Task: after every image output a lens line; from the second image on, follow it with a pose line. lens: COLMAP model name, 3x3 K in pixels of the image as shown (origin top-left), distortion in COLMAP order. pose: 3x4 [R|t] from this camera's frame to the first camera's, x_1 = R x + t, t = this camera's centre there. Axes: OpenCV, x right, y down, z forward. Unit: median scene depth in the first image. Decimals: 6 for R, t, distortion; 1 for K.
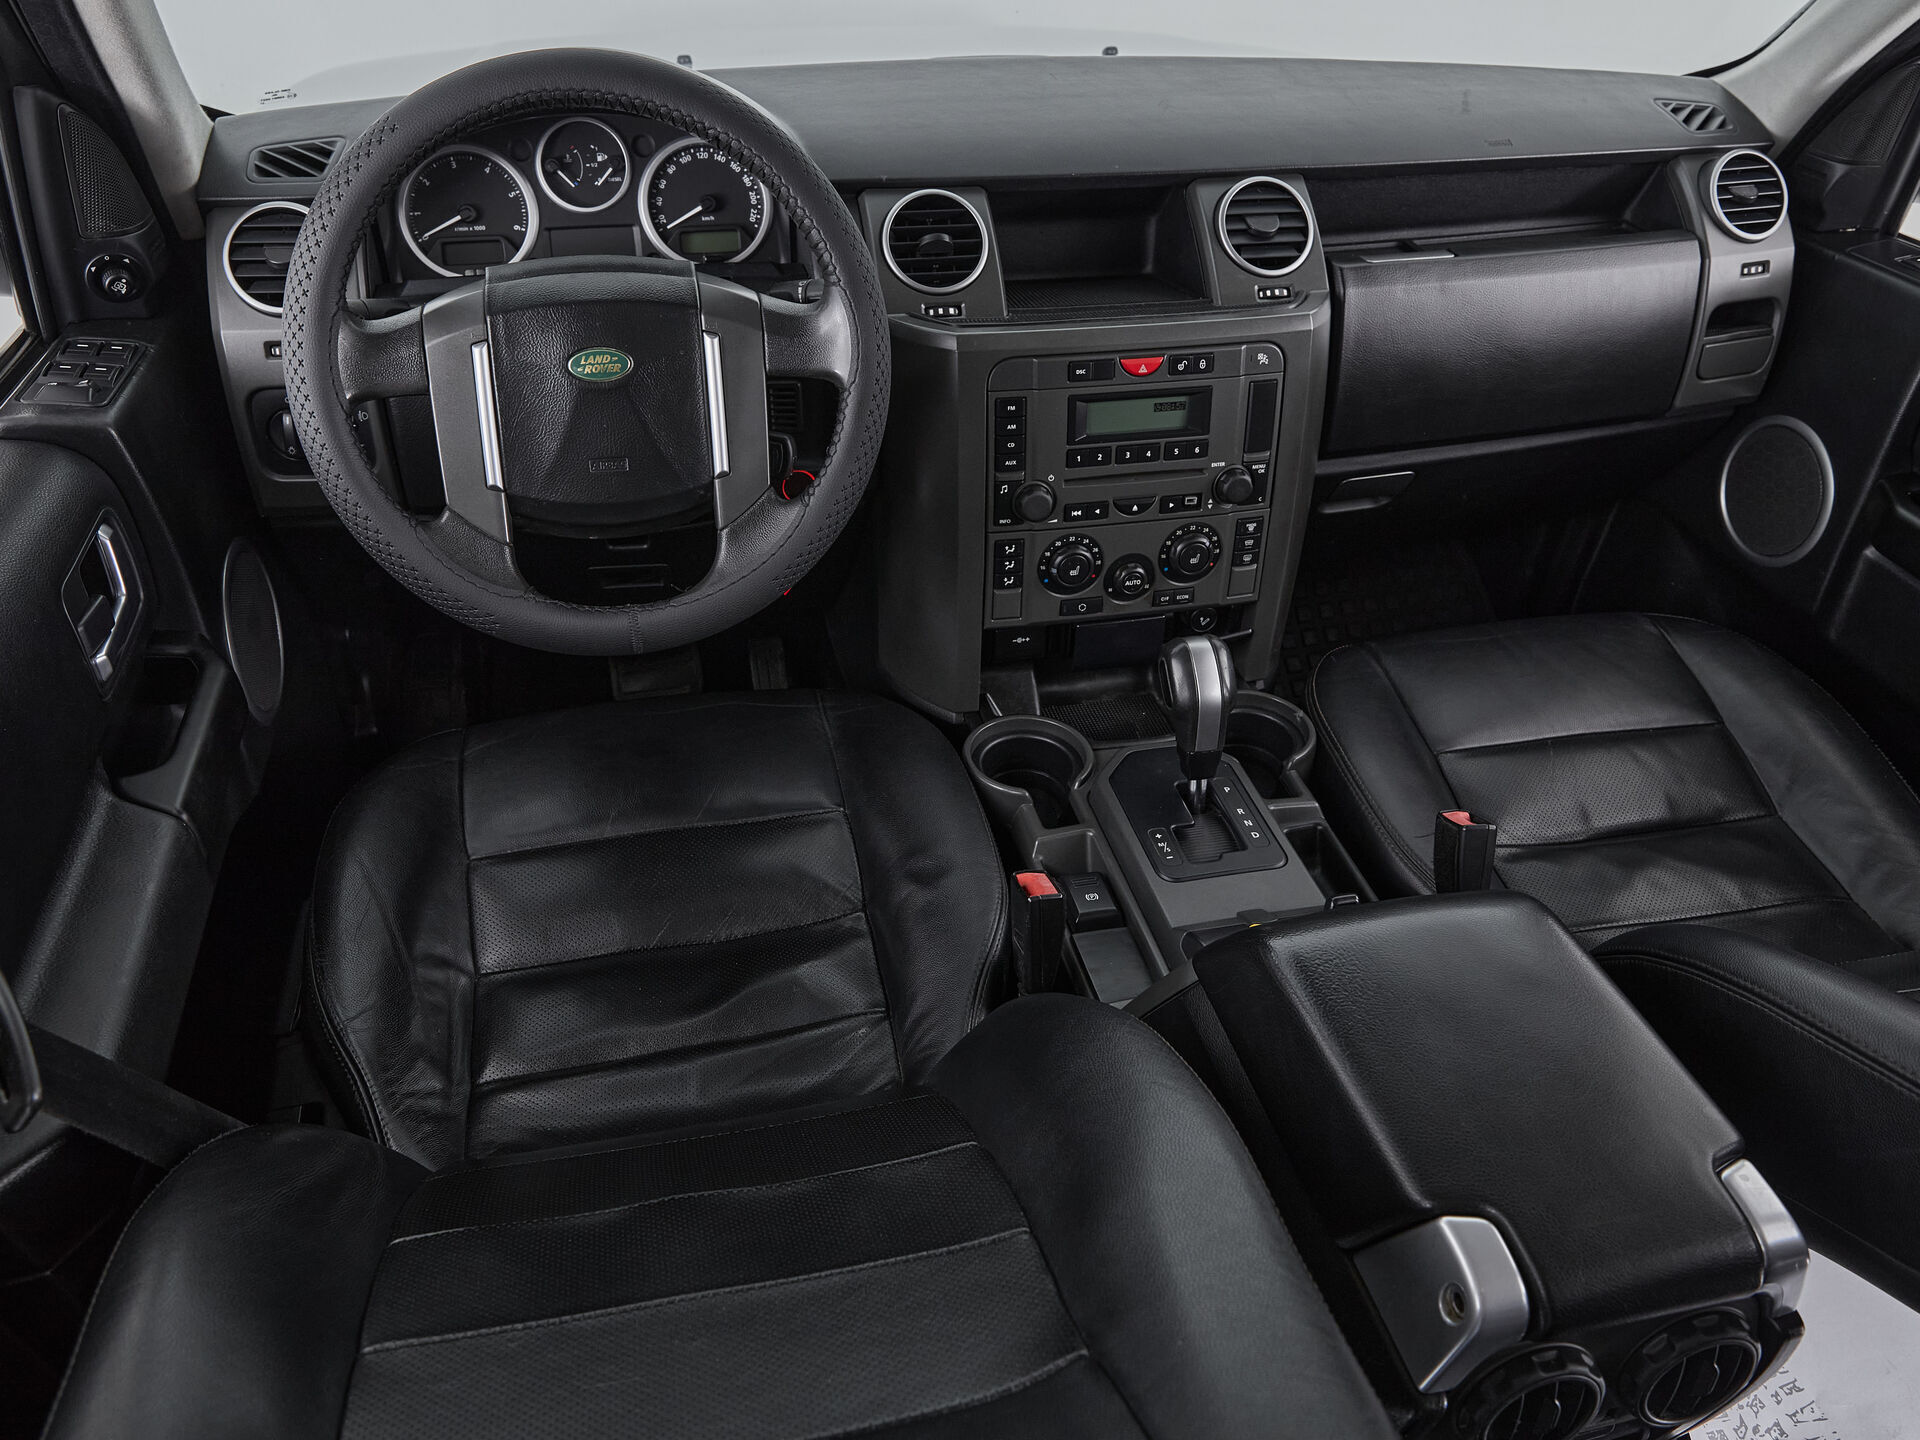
lens RADIAL K [[1474.0, 0, 963.3], [0, 1474.0, 709.0], [0, 0, 1]] dist [-0.006871, 0.002124]
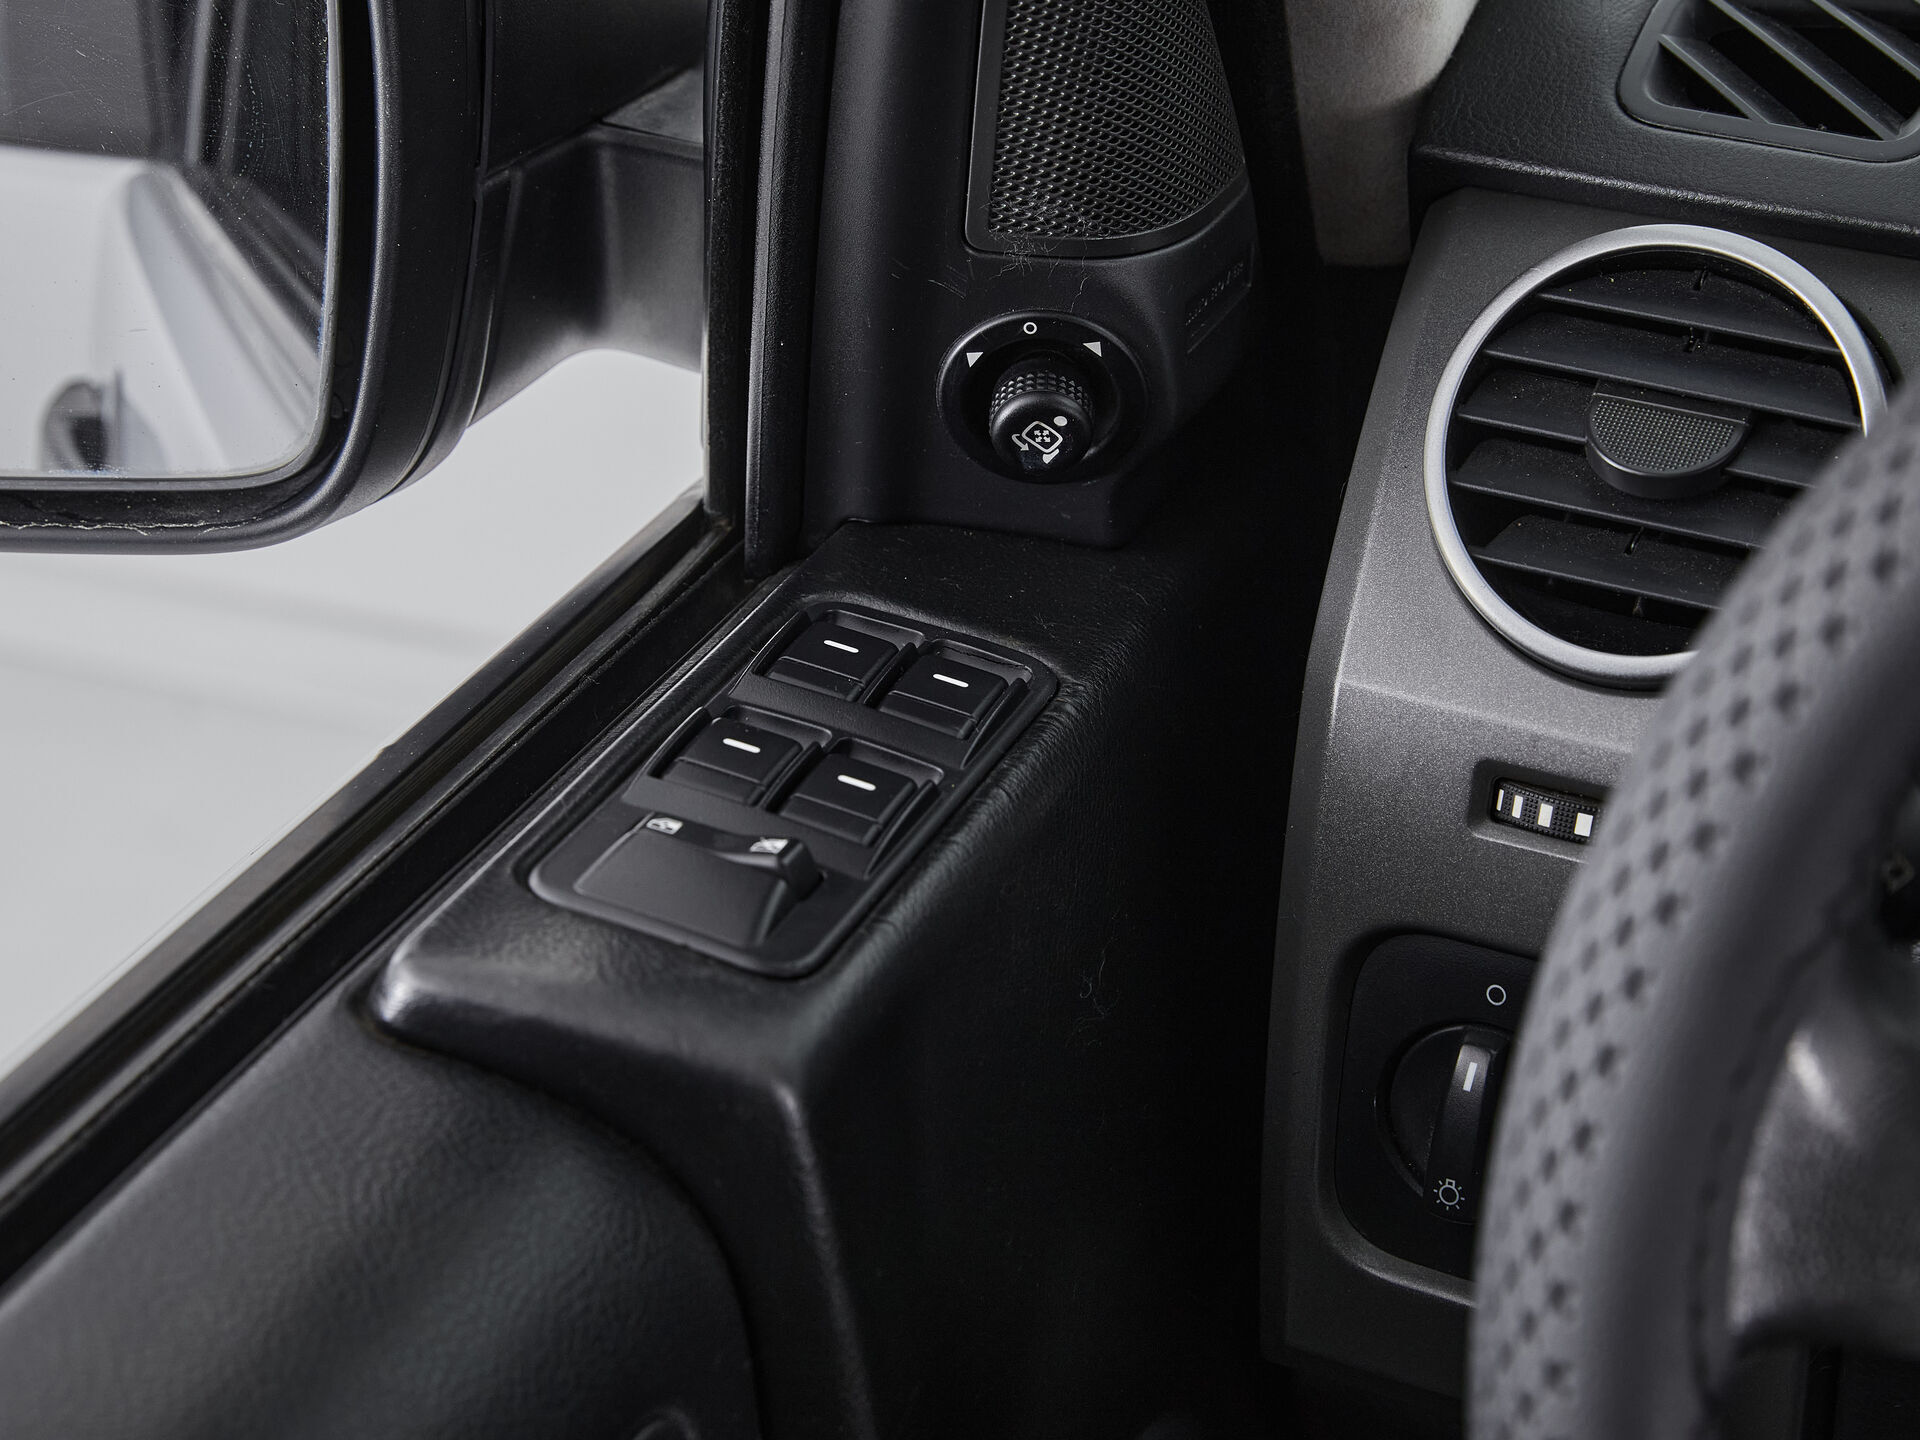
lens RADIAL K [[4134.3, 0, 960.0], [0, 4134.3, 720.0], [0, 0, 1]] dist [-0.009593, -0.280458]
pose [[0.826706, 0.240188, -0.508790, -0.184676], [-0.305162, 0.951148, -0.046827, -0.181548], [0.472687, 0.193976, 0.859616, 0.342402]]
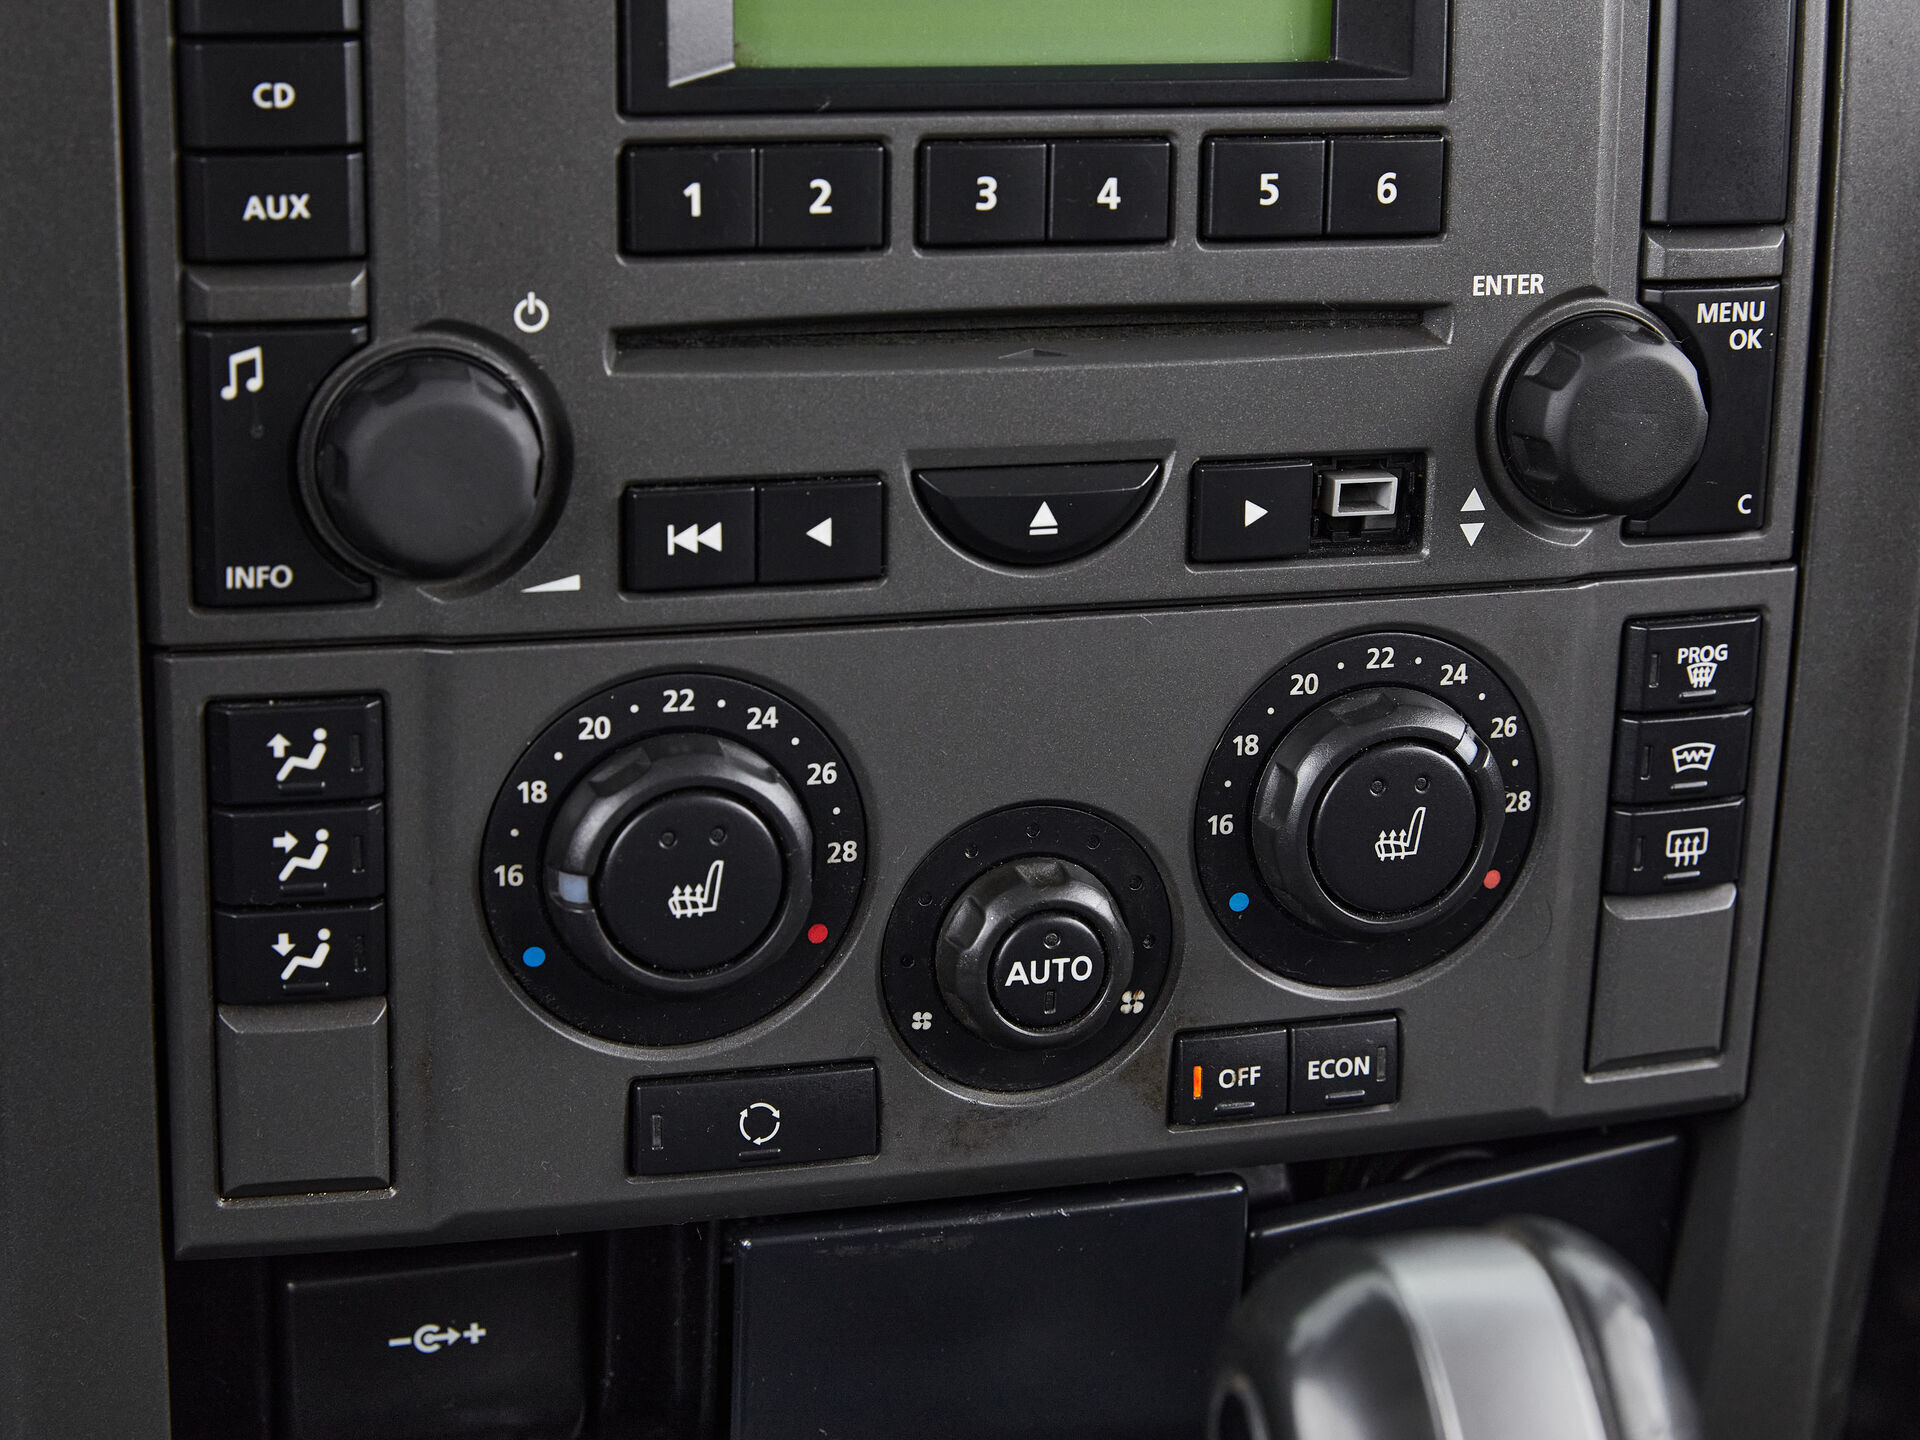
lens RADIAL K [[3859.7, 0, 960.0], [0, 3859.7, 720.0], [0, 0, 1]] dist [-0.080075, -0.311991]
pose [[0.998064, -0.004246, 0.062046, 0.079085], [0.019668, 0.968012, -0.250132, -0.002169], [-0.058999, 0.250868, 0.966222, 0.574612]]
